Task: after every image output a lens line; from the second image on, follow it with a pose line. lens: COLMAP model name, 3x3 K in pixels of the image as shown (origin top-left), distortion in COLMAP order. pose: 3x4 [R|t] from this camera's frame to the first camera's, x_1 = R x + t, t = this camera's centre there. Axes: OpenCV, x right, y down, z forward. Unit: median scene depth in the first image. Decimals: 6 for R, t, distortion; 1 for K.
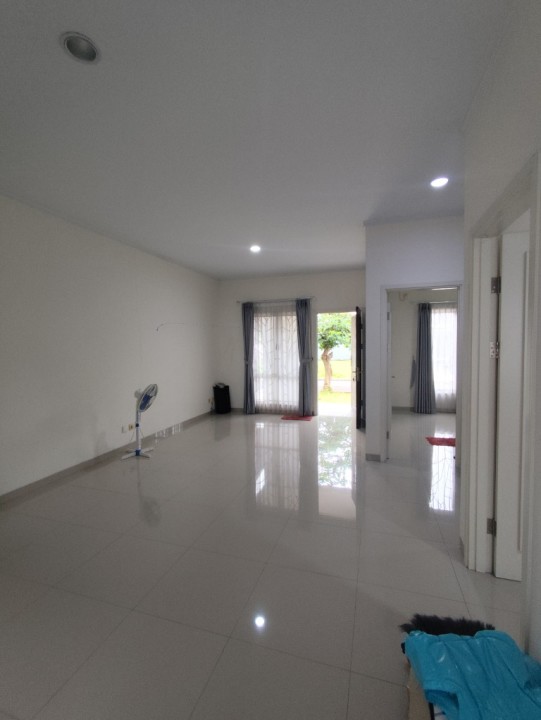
lens RADIAL K [[333.5, 0, 270.5], [0, 333.5, 358.2], [0, 0, 1]] dist [-0.001206, -0.001016]
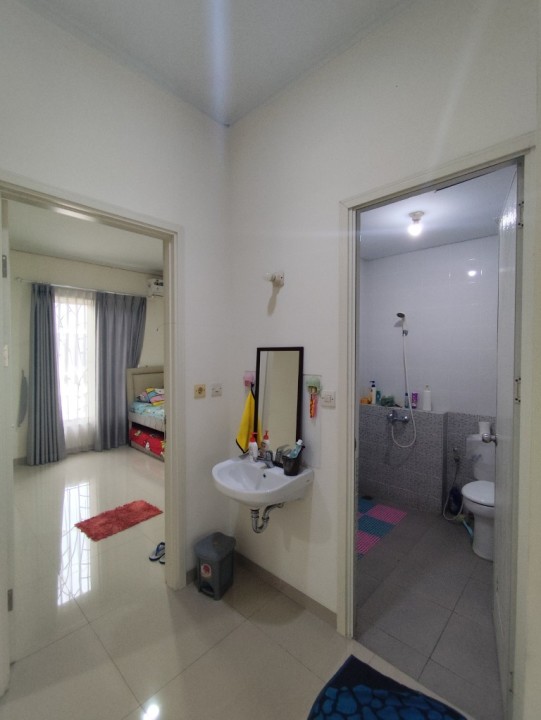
lens RADIAL K [[333.5, 0, 268.1], [0, 333.5, 355.5], [0, 0, 1]] dist [-0.001206, -0.001016]
pose [[0.486756, -0.005328, 0.873522, 0.124655], [0.022531, 0.999725, -0.006457, -0.019525], [-0.873247, 0.022824, 0.486742, 0.335864]]
